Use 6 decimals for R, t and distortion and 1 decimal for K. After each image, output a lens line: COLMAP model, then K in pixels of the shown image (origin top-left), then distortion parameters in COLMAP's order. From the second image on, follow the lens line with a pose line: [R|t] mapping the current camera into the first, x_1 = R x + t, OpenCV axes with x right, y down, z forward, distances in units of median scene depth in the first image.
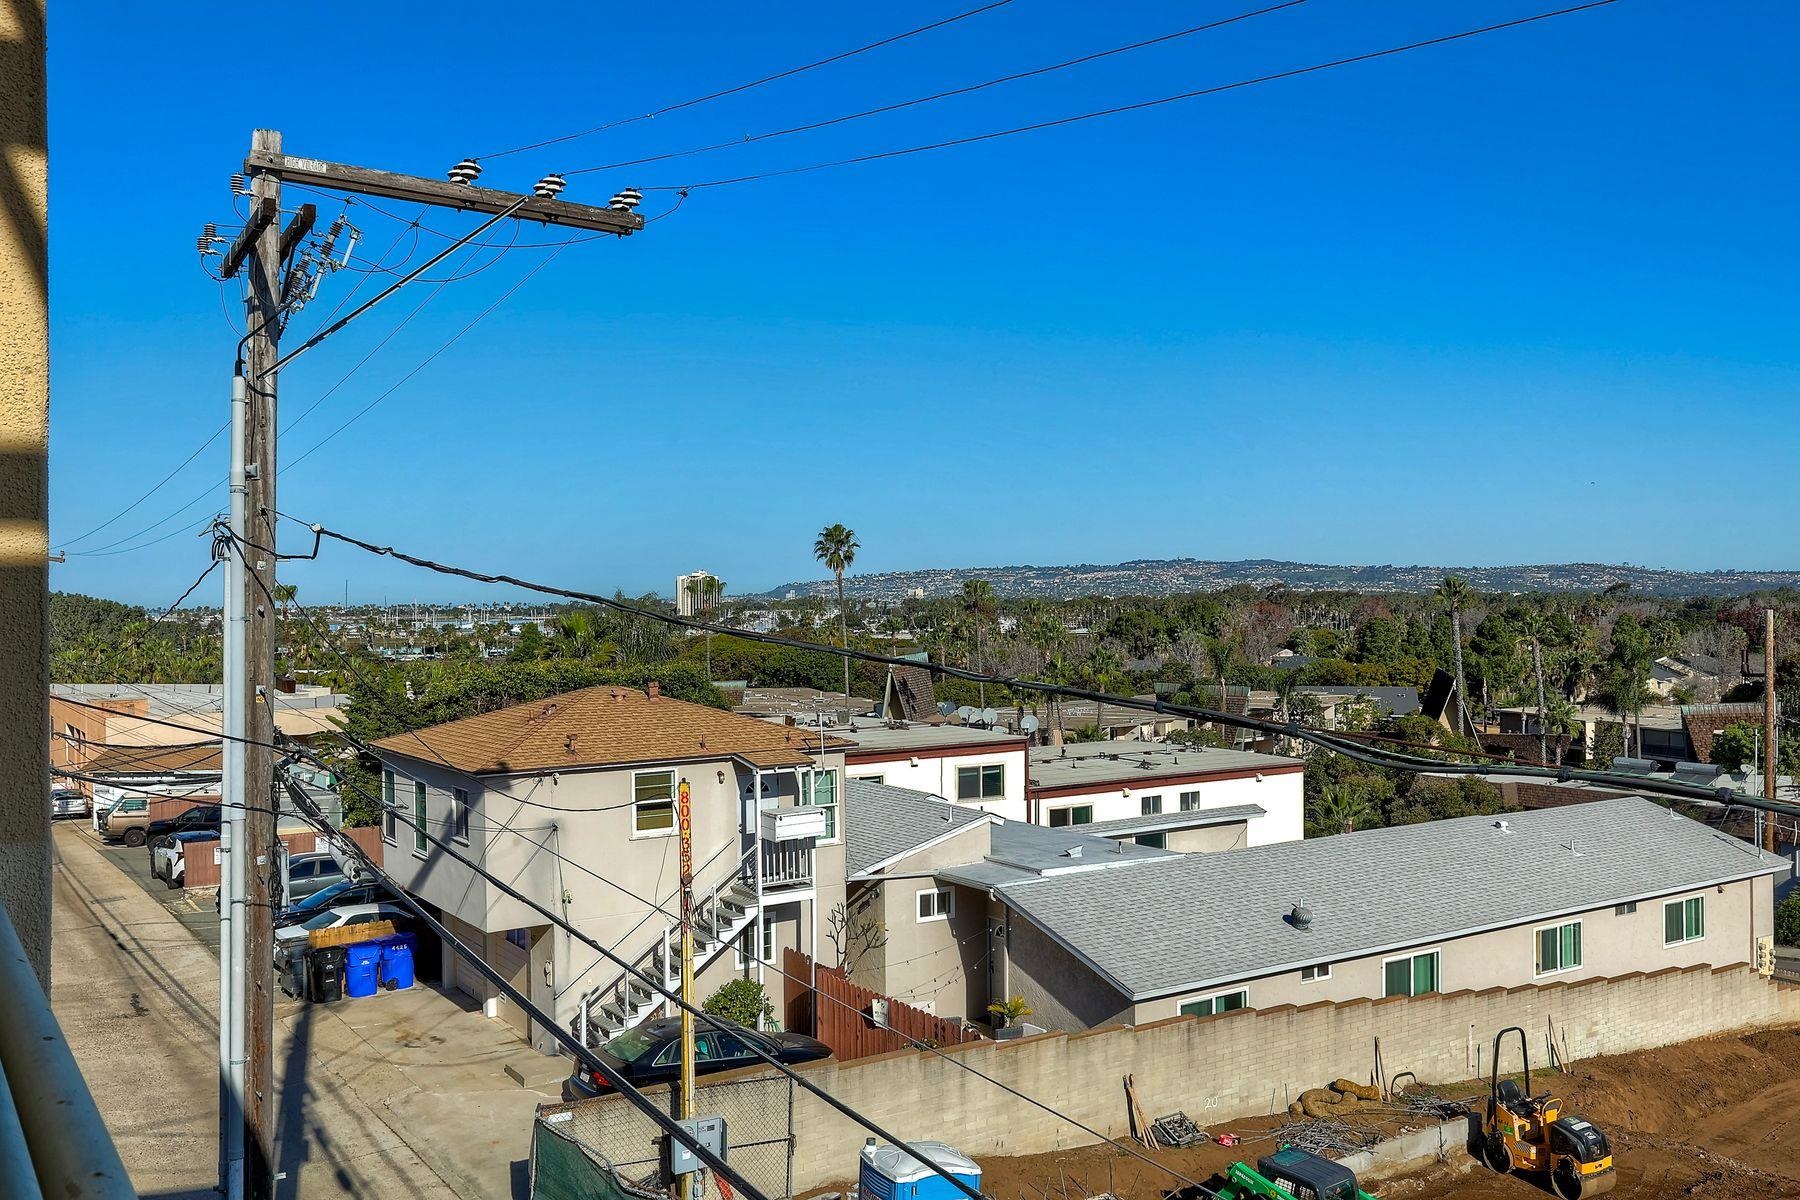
lens RADIAL K [[1515.2, 0, 901.4], [0, 1515.2, 603.3], [0, 0, 1]] dist [-0.001129, -0.014504]
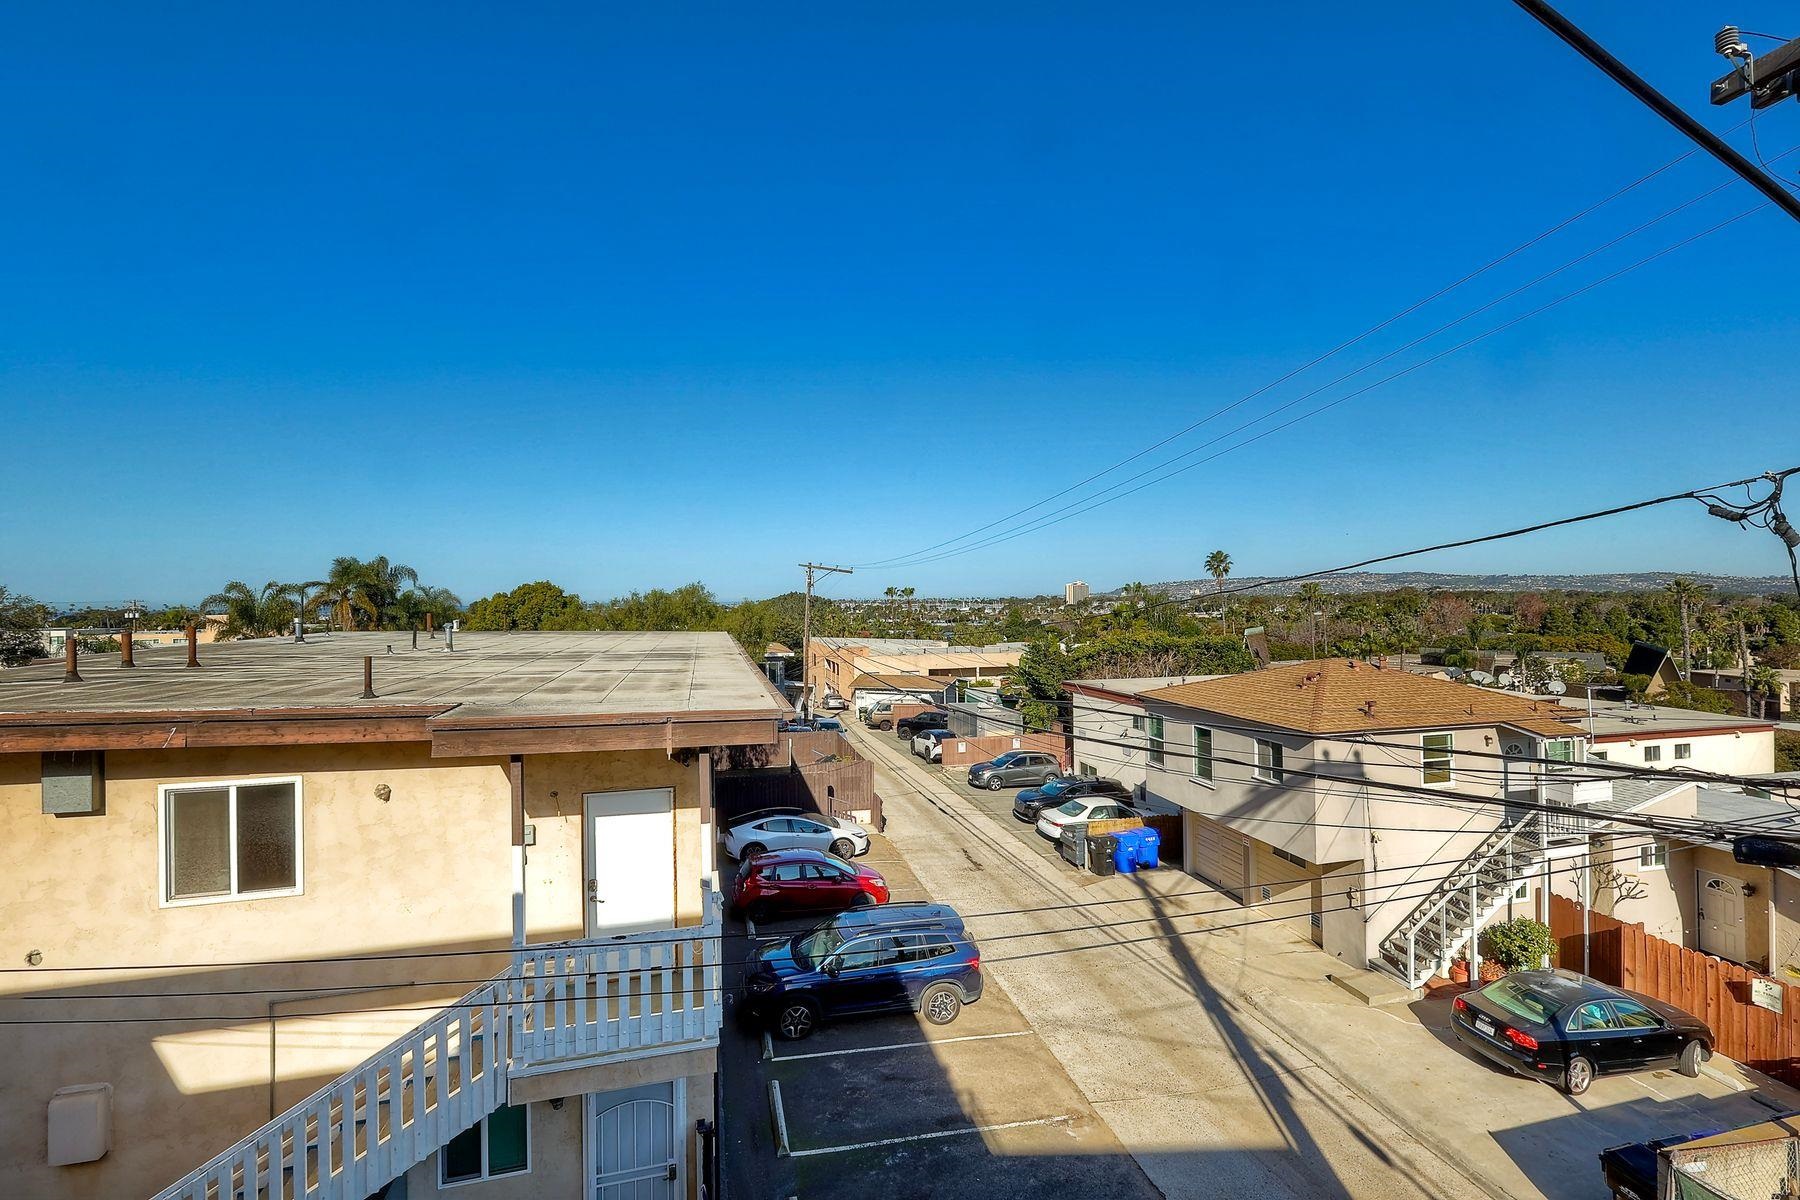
lens RADIAL K [[780.5, 0, 907.5], [0, 780.5, 597.6], [0, 0, 1]] dist [-0.000400, -0.000291]
pose [[0.939322, 0.000533, -0.343036, -0.204017], [-0.000603, 1.000000, -0.000095, 0.002167], [0.343035, 0.000296, 0.939322, 0.166533]]
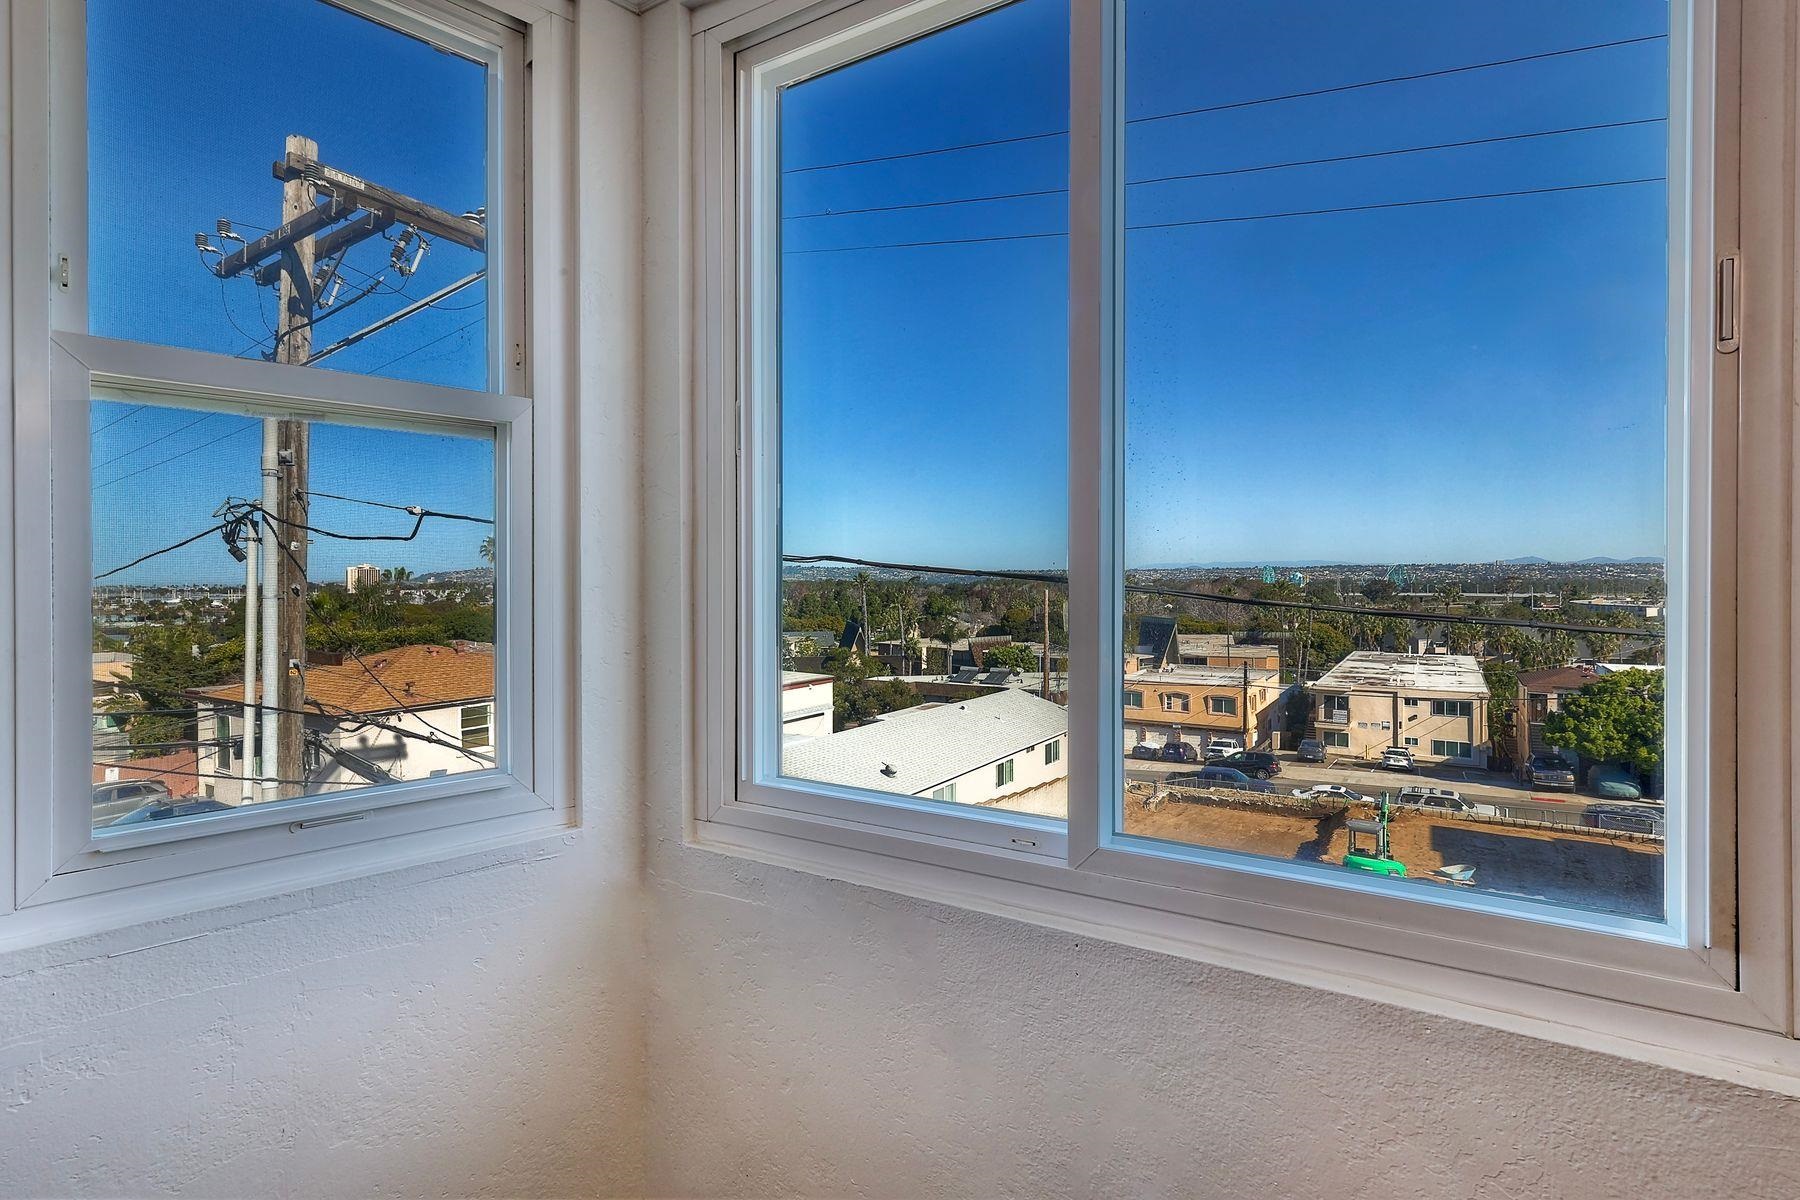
lens RADIAL K [[854.6, 0, 903.0], [0, 854.6, 584.0], [0, 0, 1]] dist [-0.002860, 0.000067]
pose [[0.909266, 0.003207, 0.416202, -0.079271], [-0.002245, 0.999994, -0.002802, 0.000653], [-0.416209, 0.001613, 0.909268, 0.077610]]
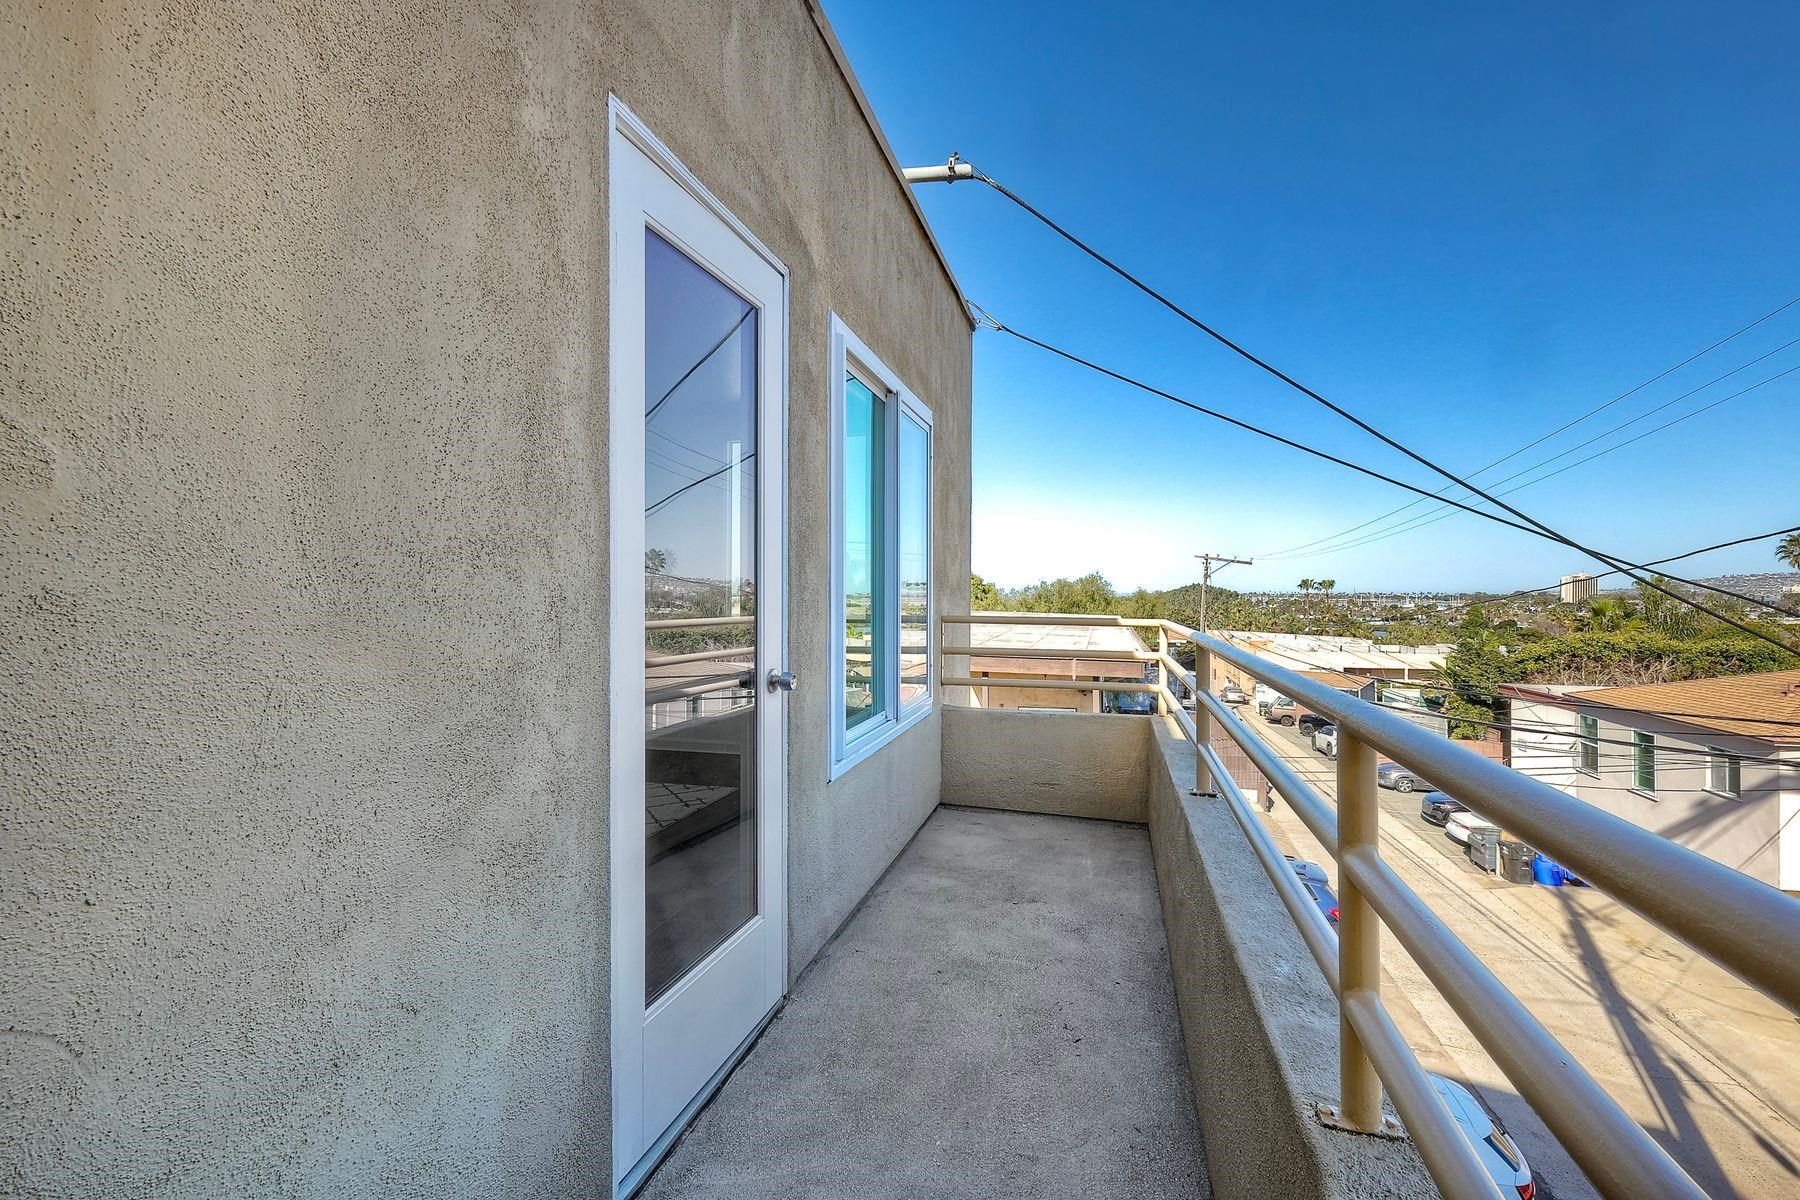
lens RADIAL K [[780.5, 0, 919.0], [0, 780.5, 585.3], [0, 0, 1]] dist [-0.000400, -0.000291]
pose [[0.669011, 0.007077, -0.743219, -0.152091], [-0.012251, 0.999924, -0.001507, 0.004928], [0.743152, 0.010114, 0.669047, 0.095399]]
